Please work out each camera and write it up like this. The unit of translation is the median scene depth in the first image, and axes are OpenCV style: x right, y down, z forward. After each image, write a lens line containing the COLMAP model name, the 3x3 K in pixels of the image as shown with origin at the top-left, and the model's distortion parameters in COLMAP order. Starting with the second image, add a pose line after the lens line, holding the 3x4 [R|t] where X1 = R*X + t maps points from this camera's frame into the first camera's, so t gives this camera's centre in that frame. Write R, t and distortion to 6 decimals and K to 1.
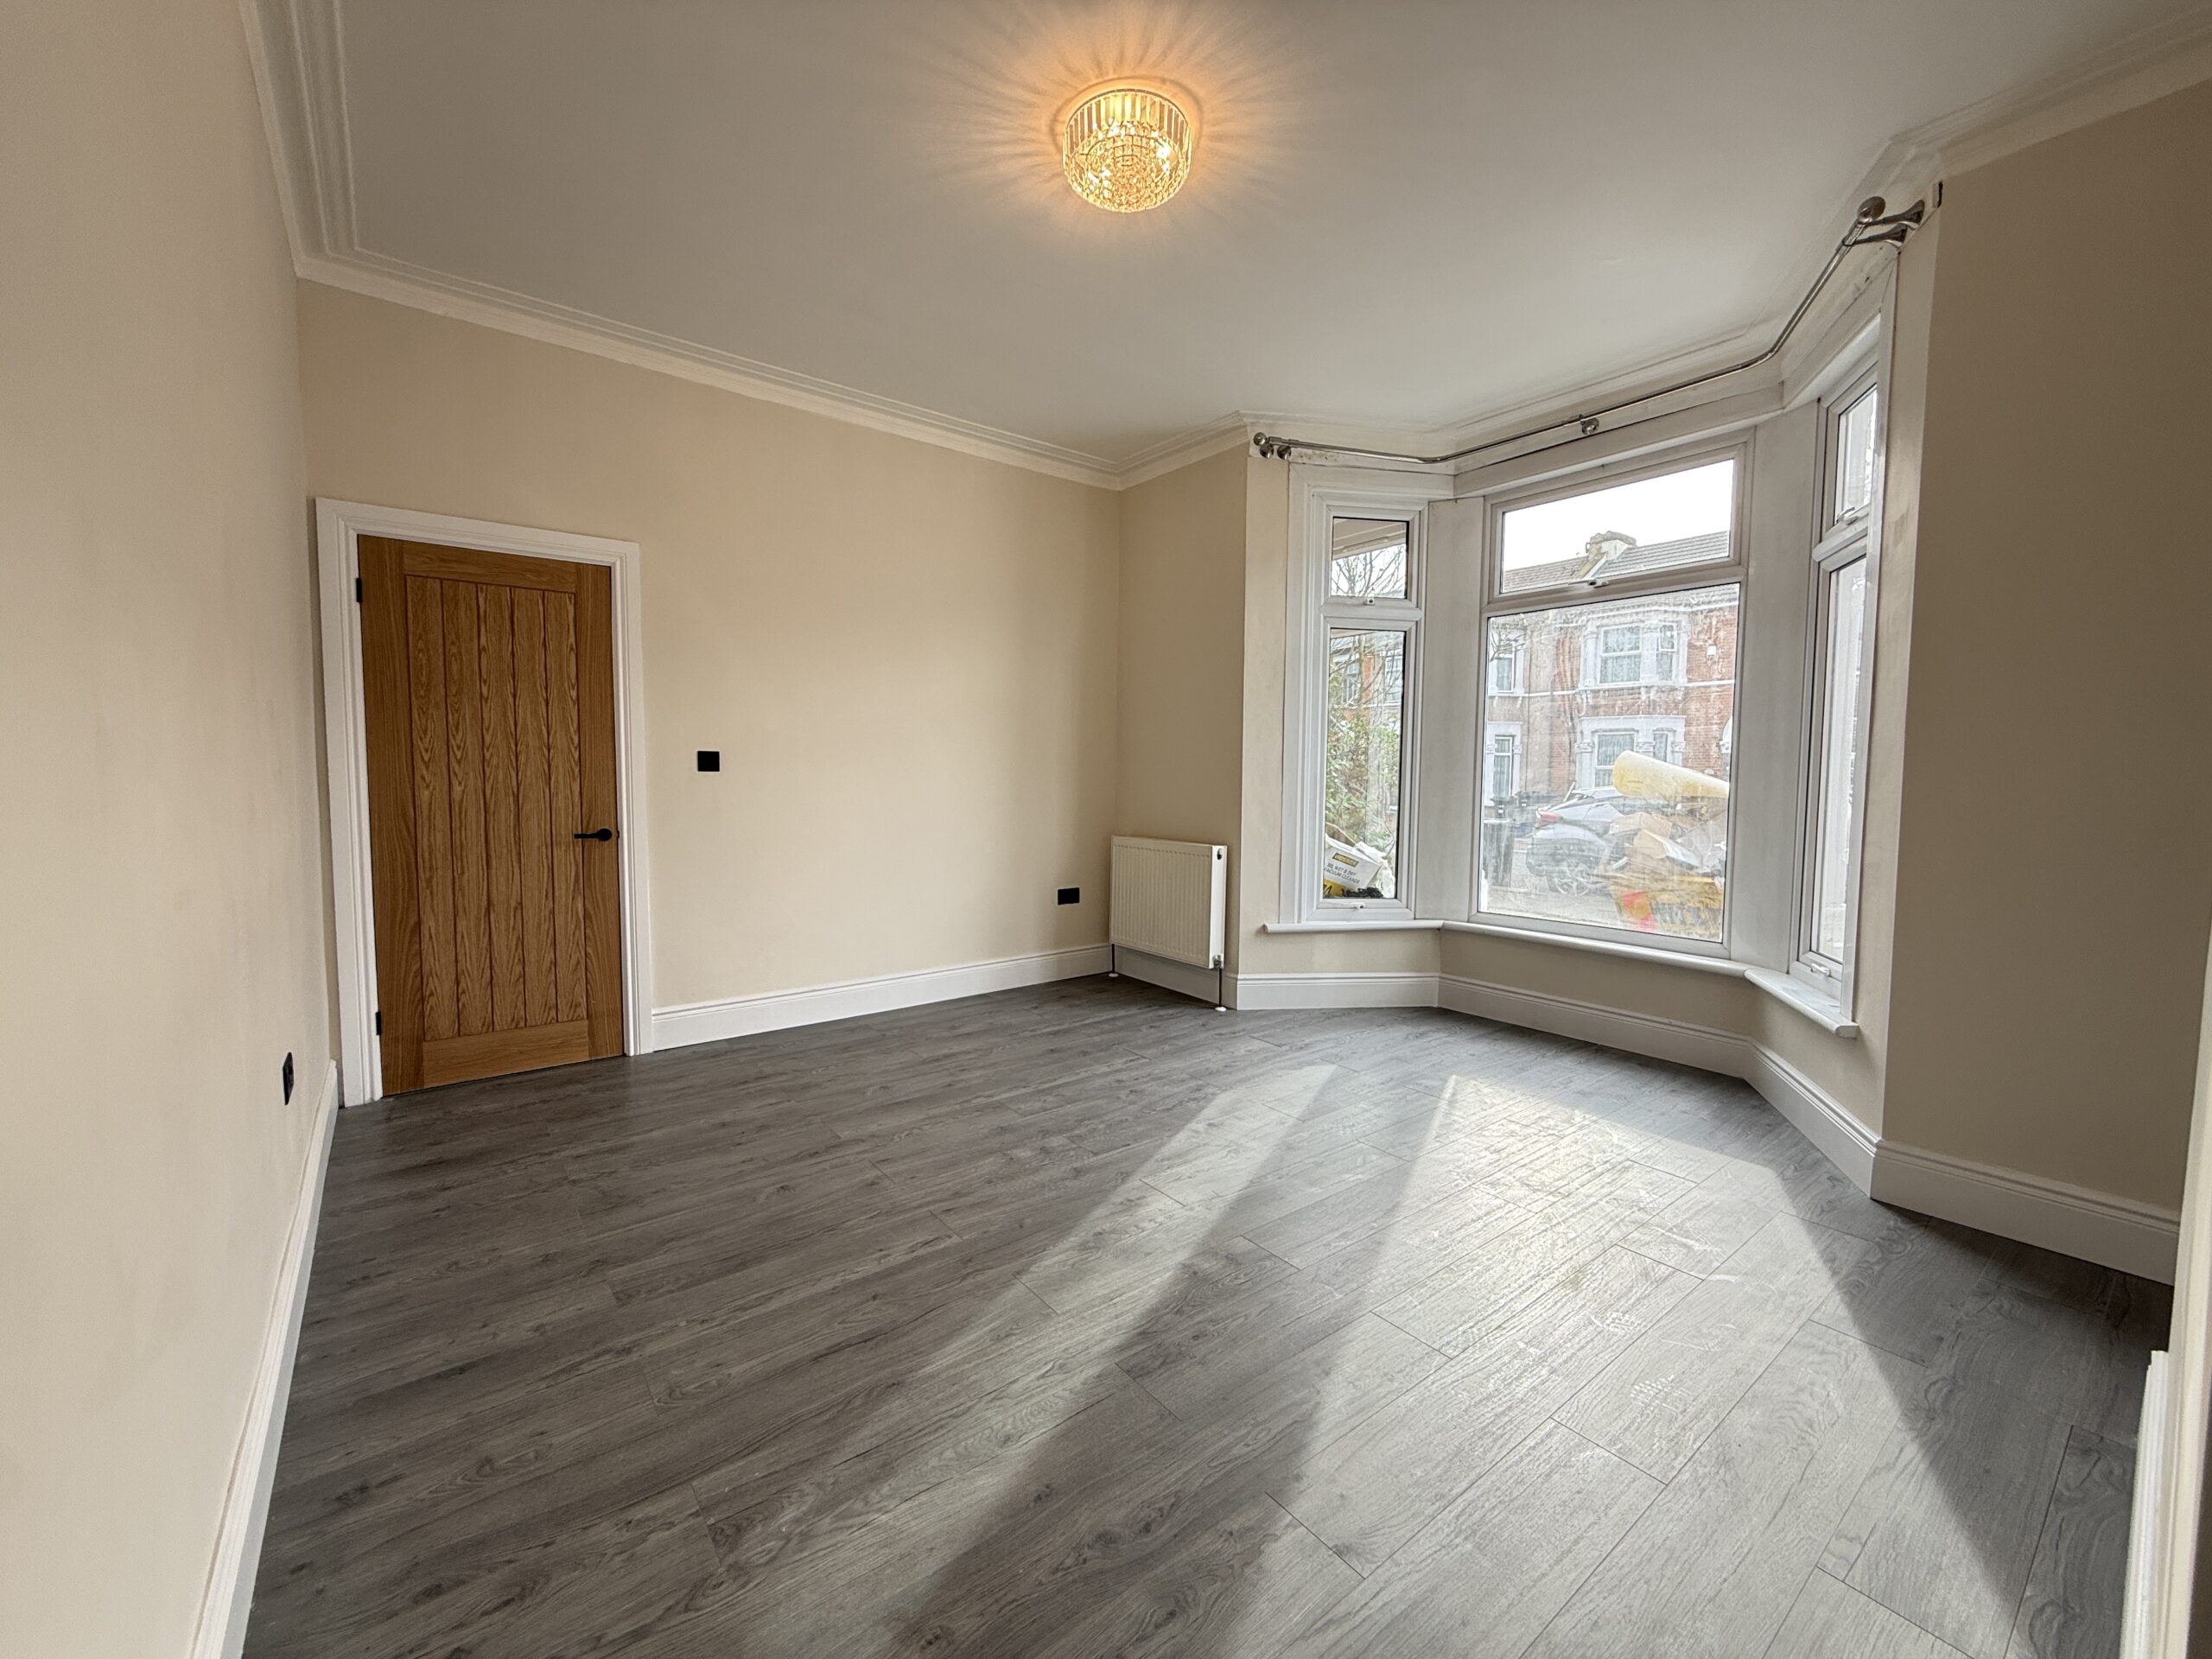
lens RADIAL K [[880.7, 0, 1124.3], [0, 880.7, 828.2], [0, 0, 1]] dist [0.001848, 0.000165]
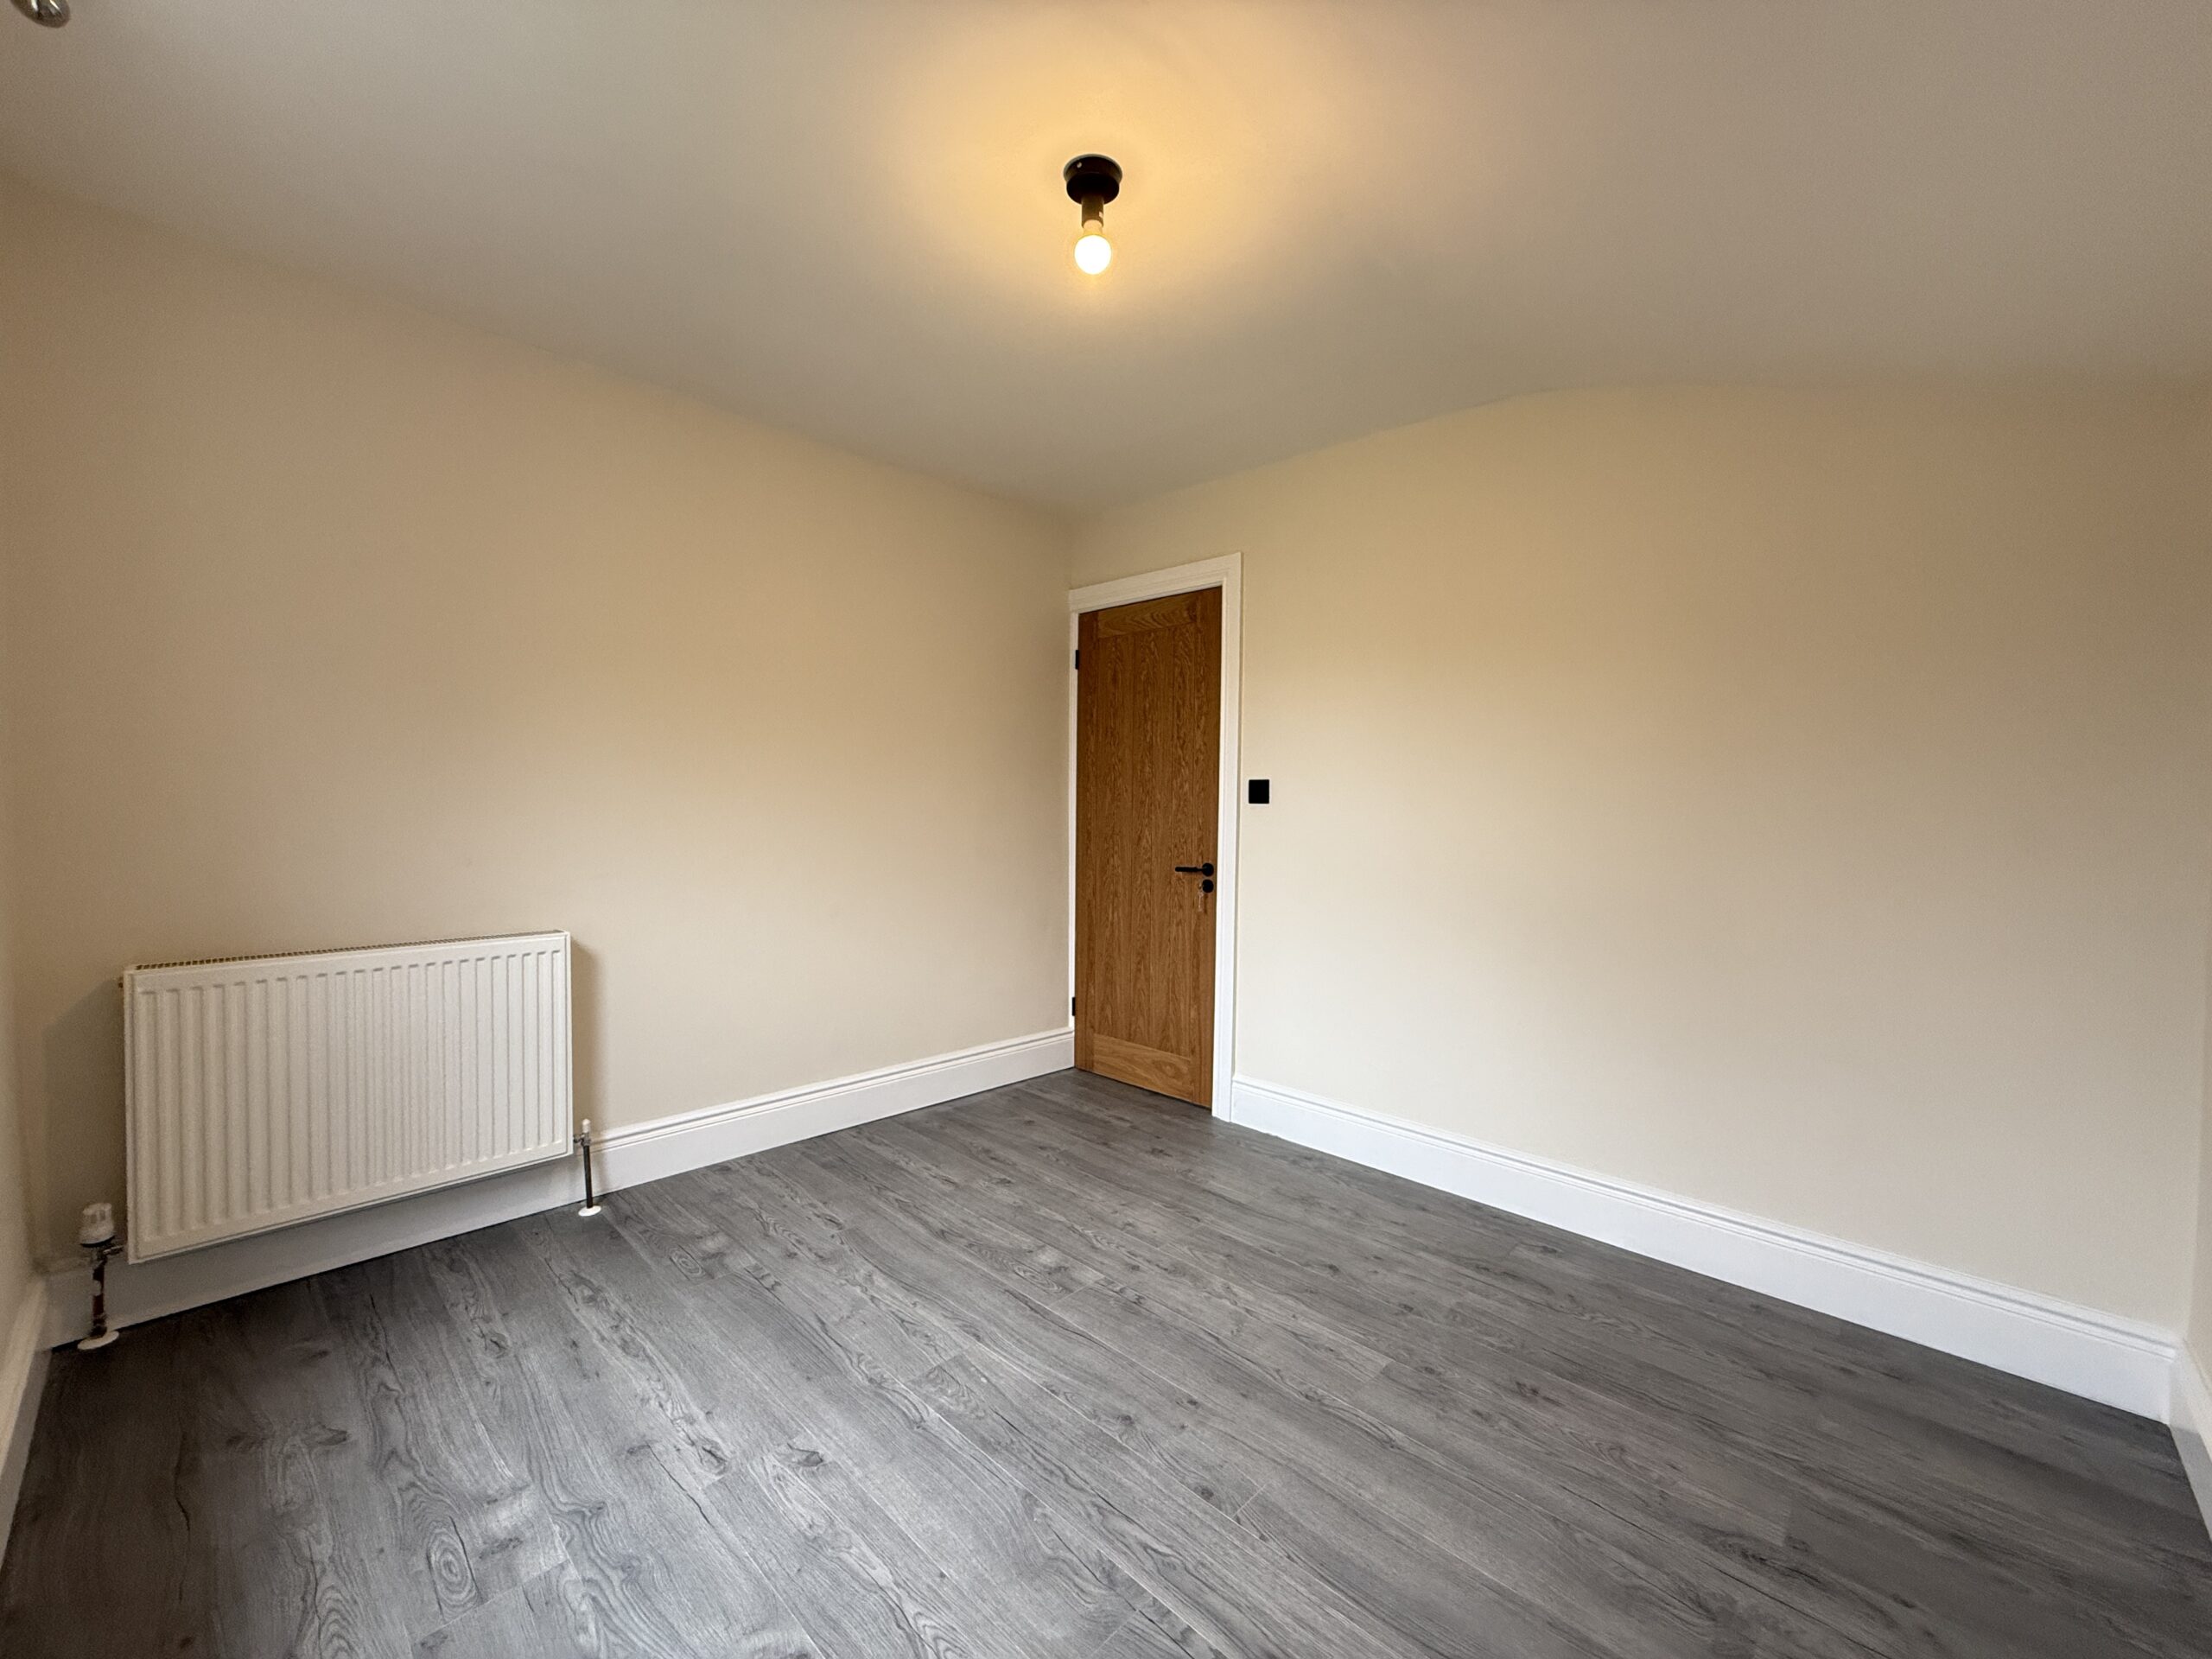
lens RADIAL K [[880.6, 0, 1098.3], [0, 880.6, 828.0], [0, 0, 1]] dist [0.000136, -0.000119]
pose [[0.126541, 0.025236, -0.991640, 0.371409], [-0.074850, 0.997069, 0.015823, -0.049514], [0.989133, 0.072222, 0.128059, 0.854136]]
